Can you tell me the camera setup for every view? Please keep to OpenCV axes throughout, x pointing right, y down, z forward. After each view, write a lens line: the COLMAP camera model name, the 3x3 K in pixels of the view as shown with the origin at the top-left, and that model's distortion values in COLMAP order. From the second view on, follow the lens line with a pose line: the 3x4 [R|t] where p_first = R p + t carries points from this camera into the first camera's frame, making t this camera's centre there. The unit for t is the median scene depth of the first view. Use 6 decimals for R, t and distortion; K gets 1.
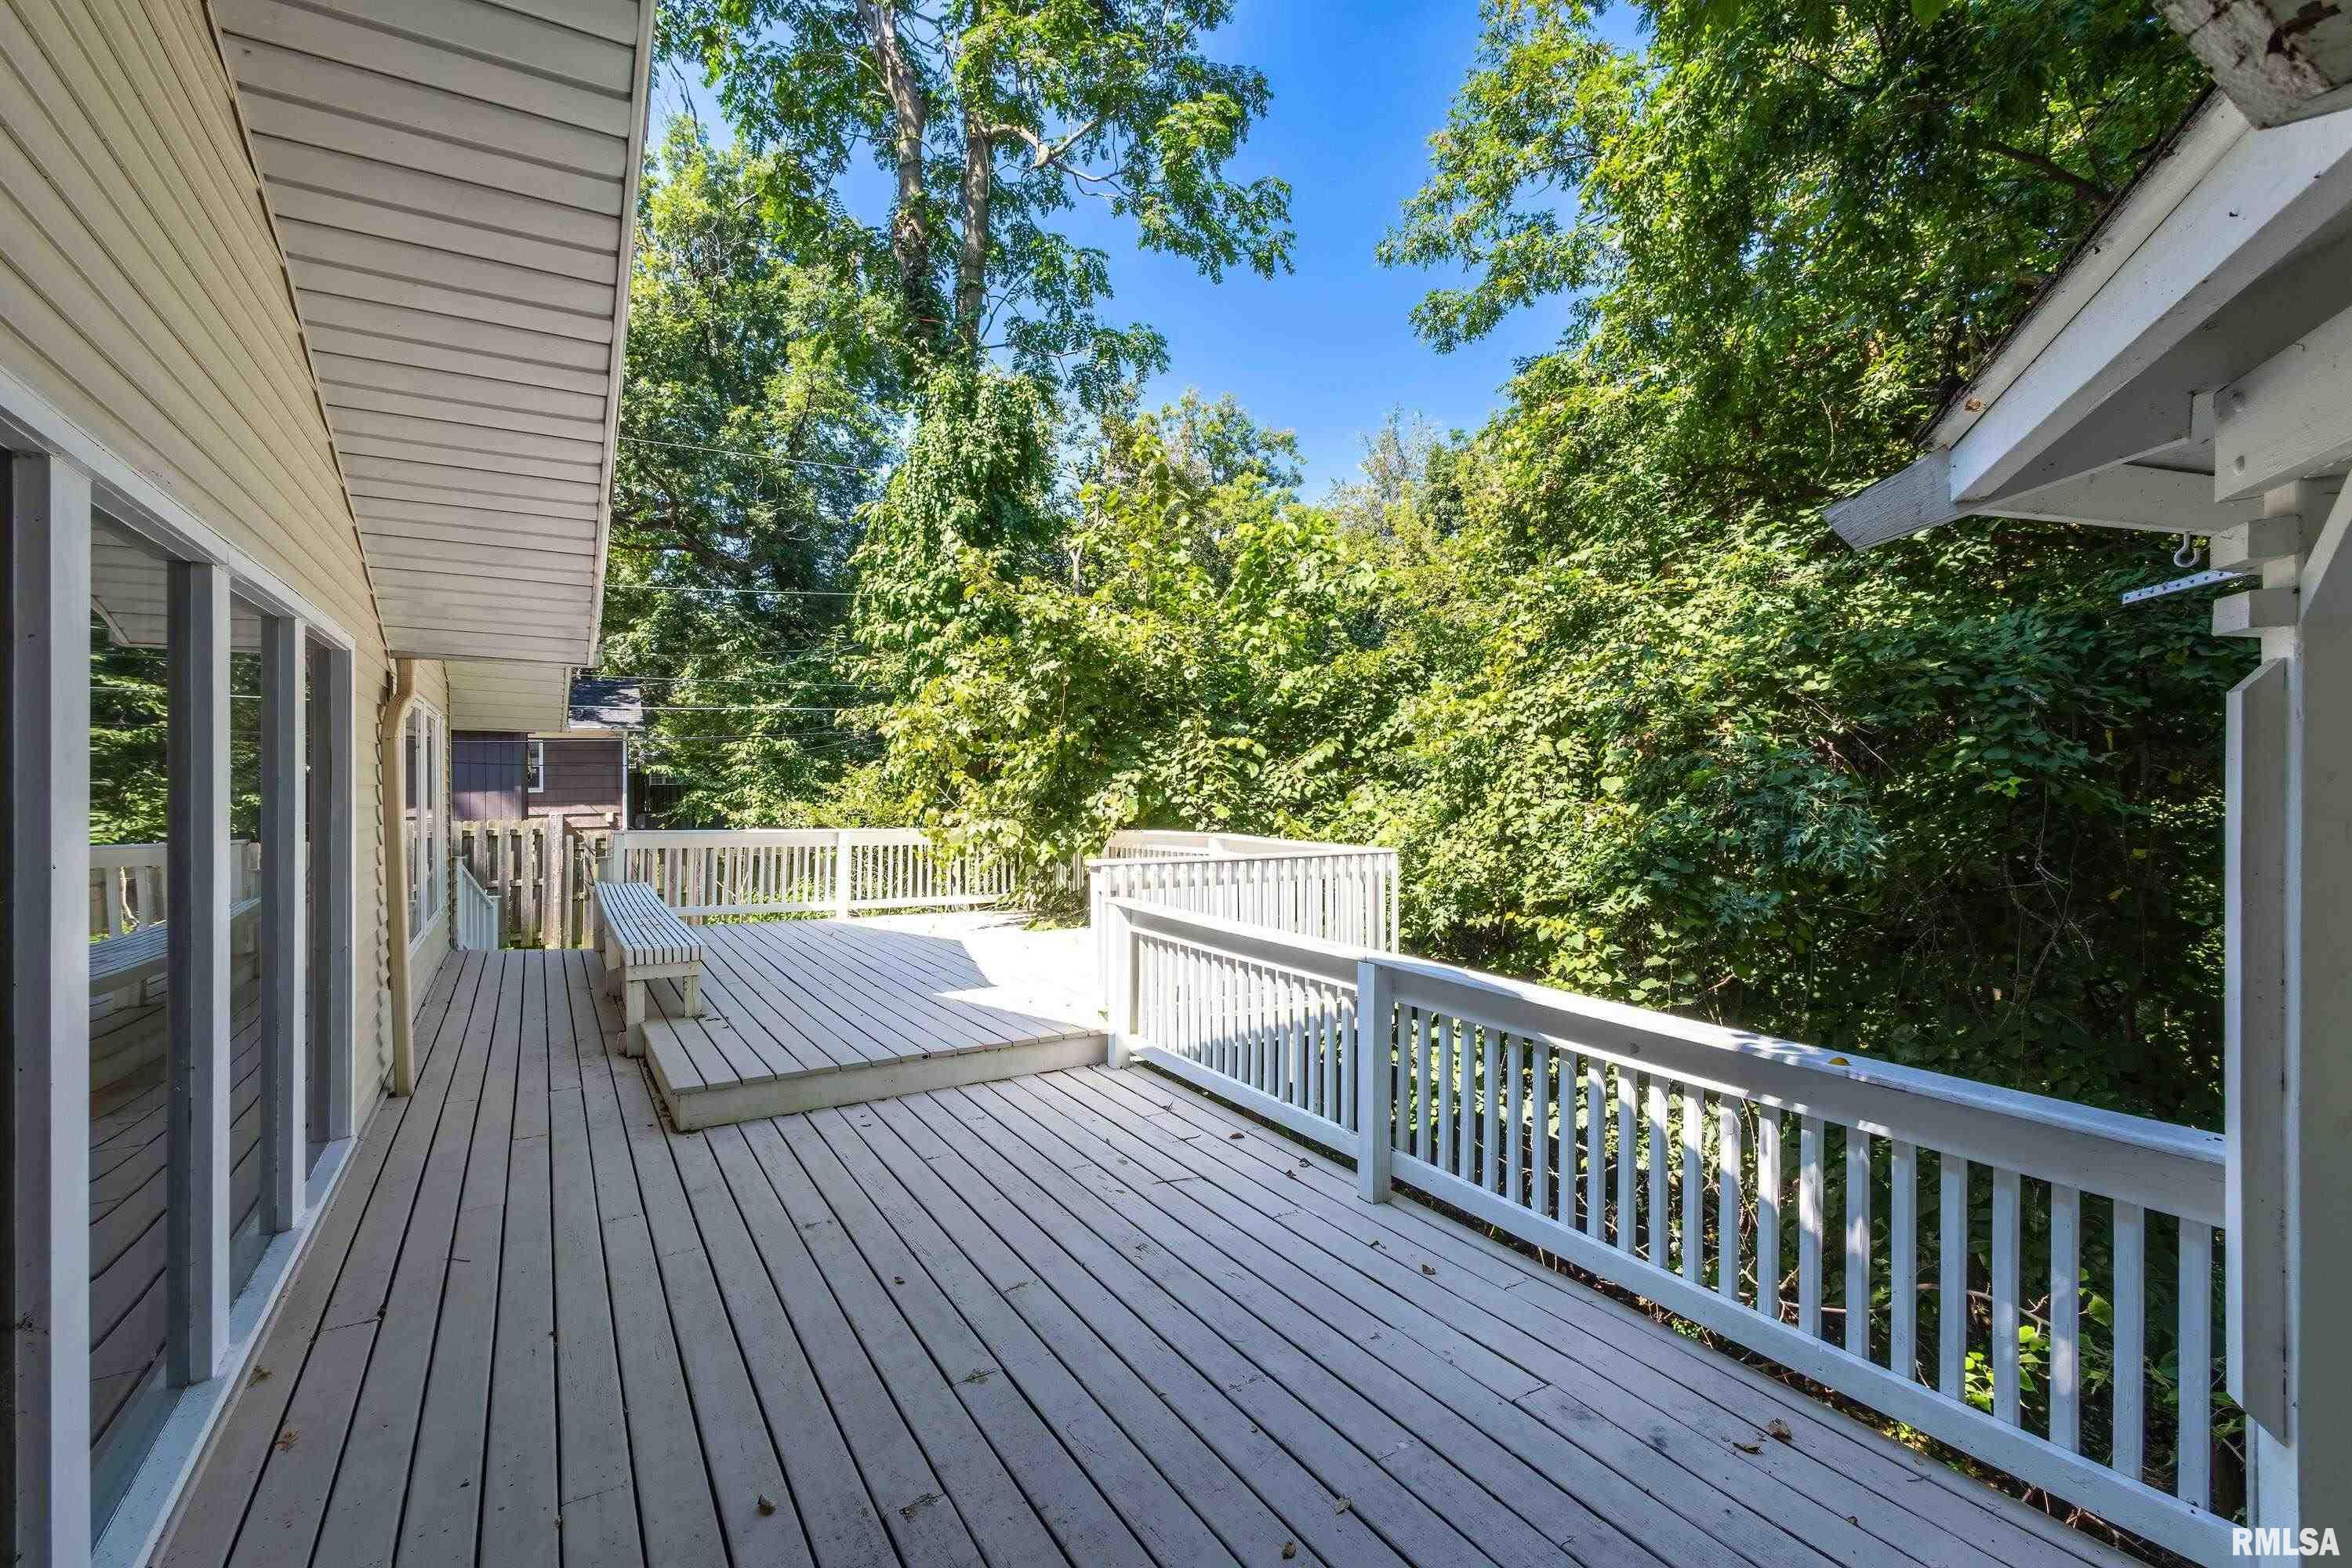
lens RADIAL K [[1092.8, 0, 1172.2], [0, 1092.8, 789.8], [0, 0, 1]] dist [0.004998, 0.000802]
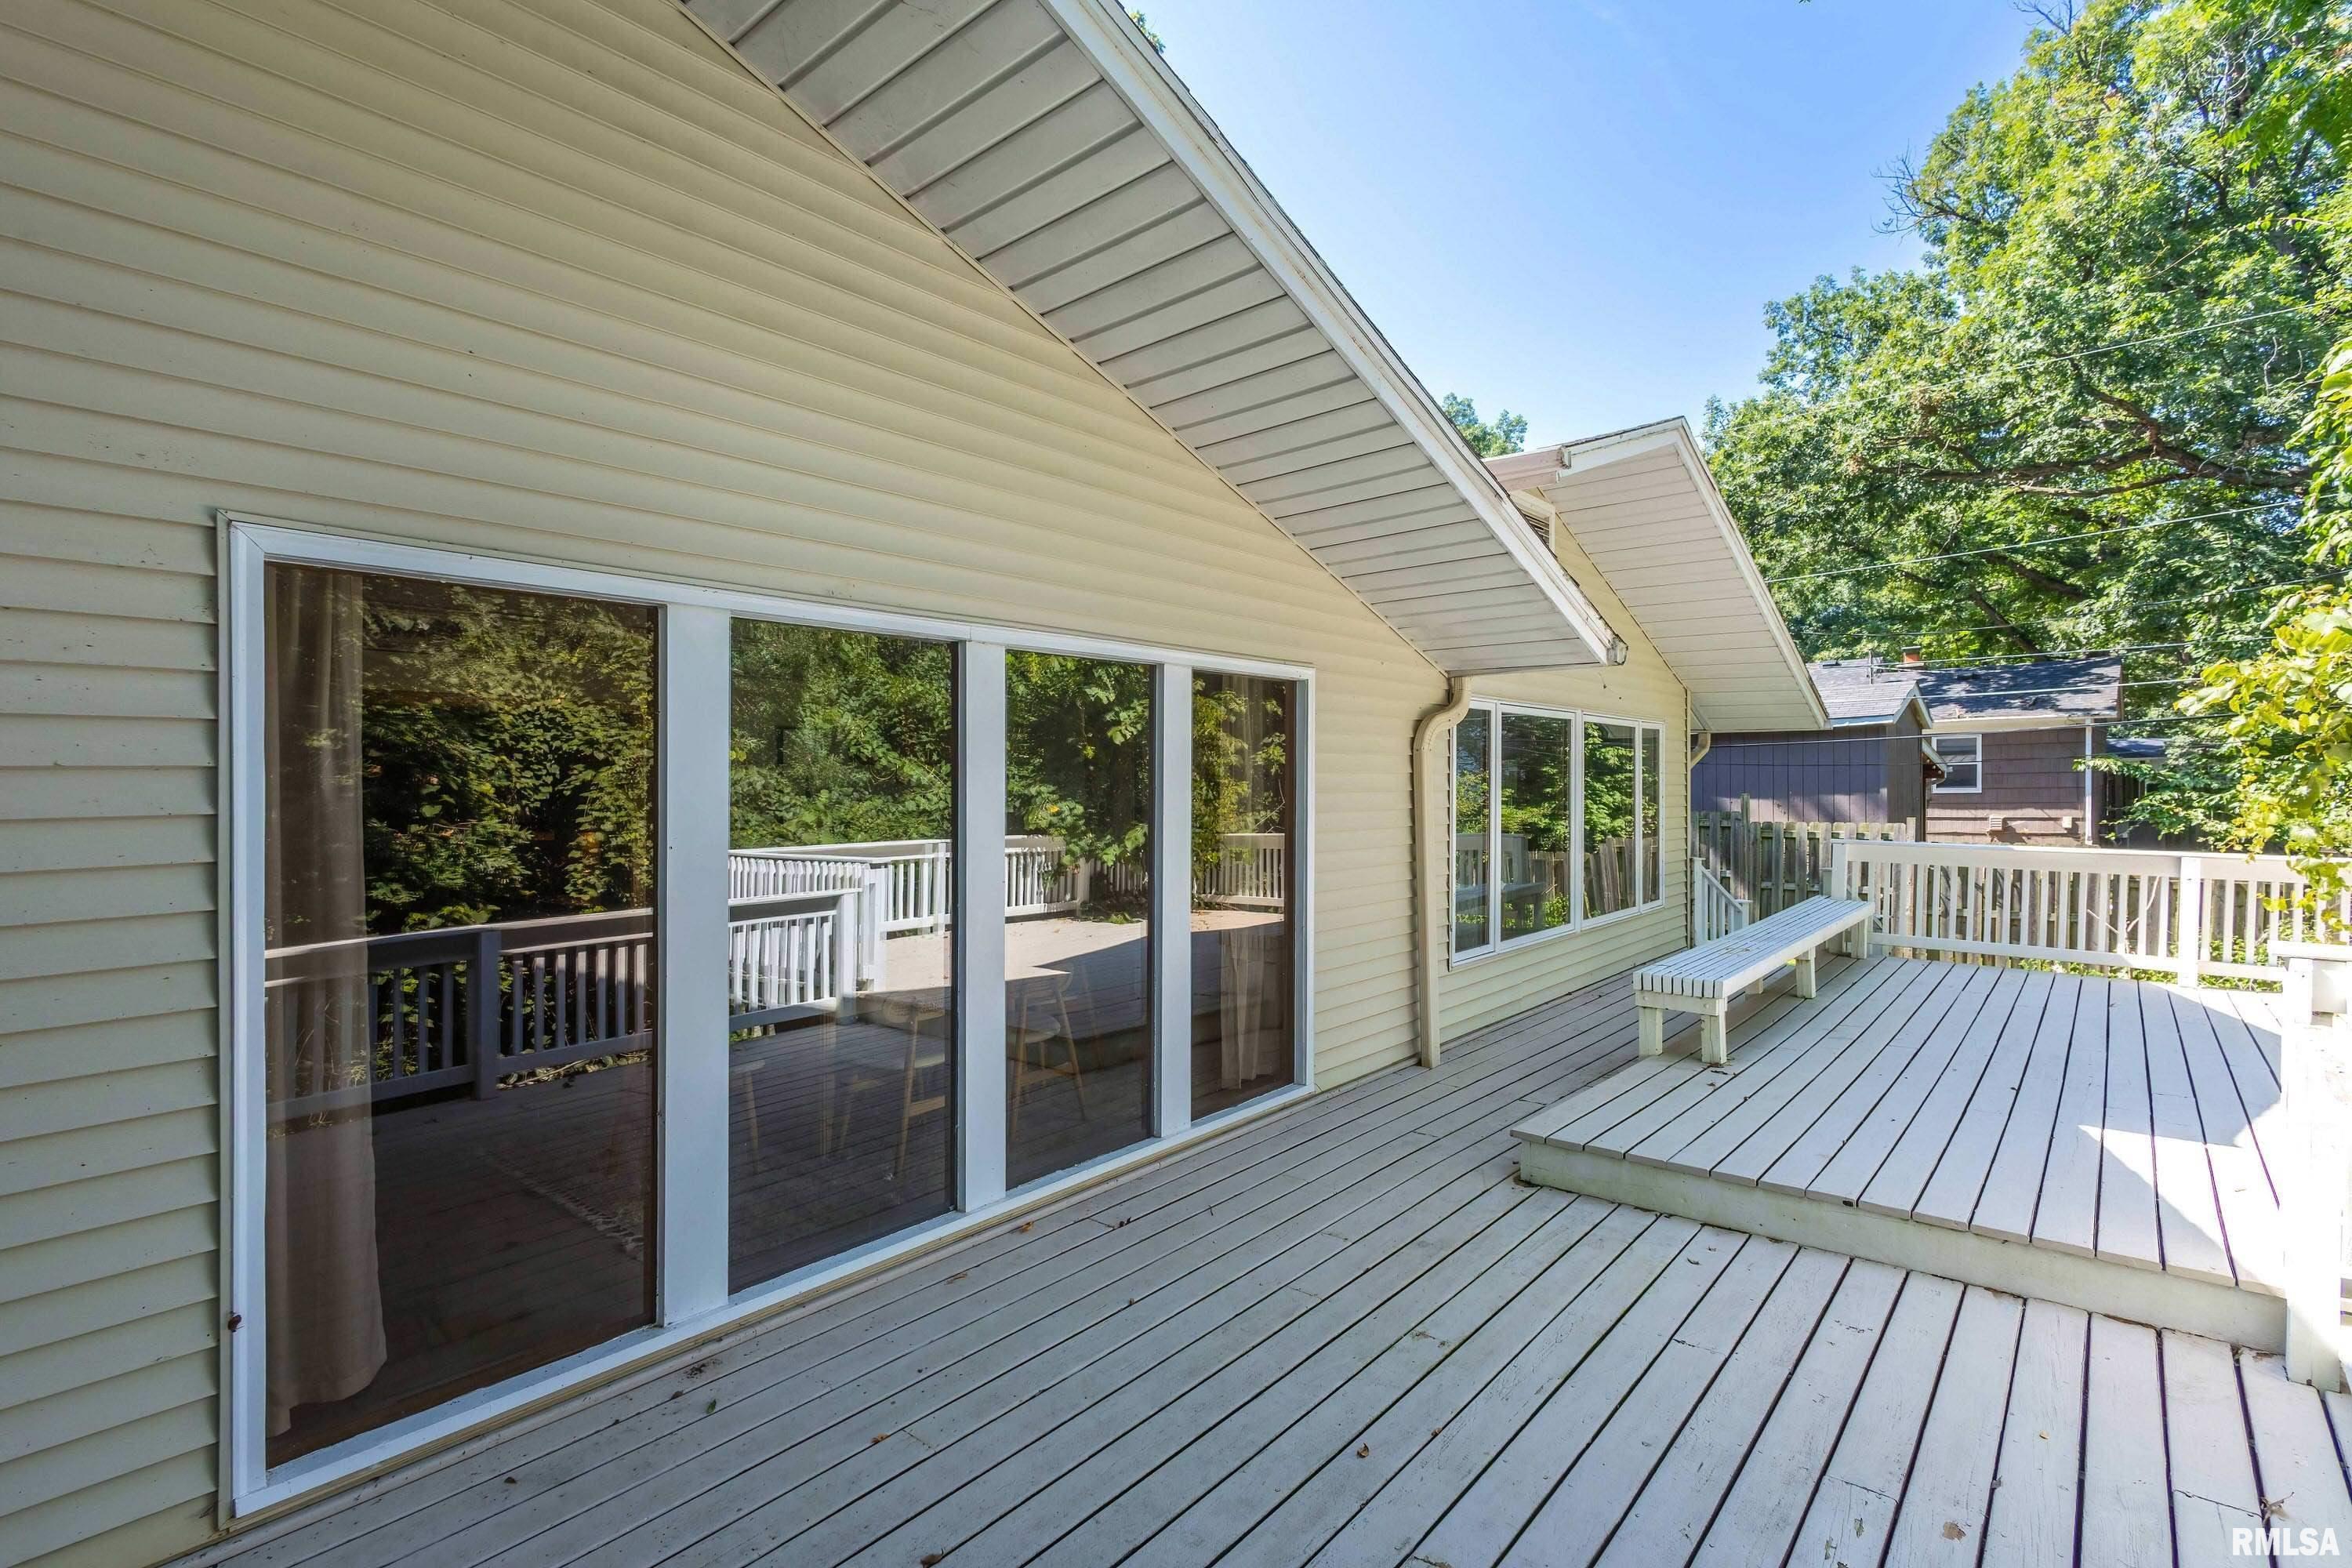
lens RADIAL K [[1092.8, 0, 1175.8], [0, 1092.8, 780.6], [0, 0, 1]] dist [0.004998, 0.000802]
pose [[0.324699, -0.003177, -0.945812, 0.269696], [-0.004042, 0.999981, -0.004746, -0.004274], [0.945809, 0.005364, 0.324680, 0.409450]]
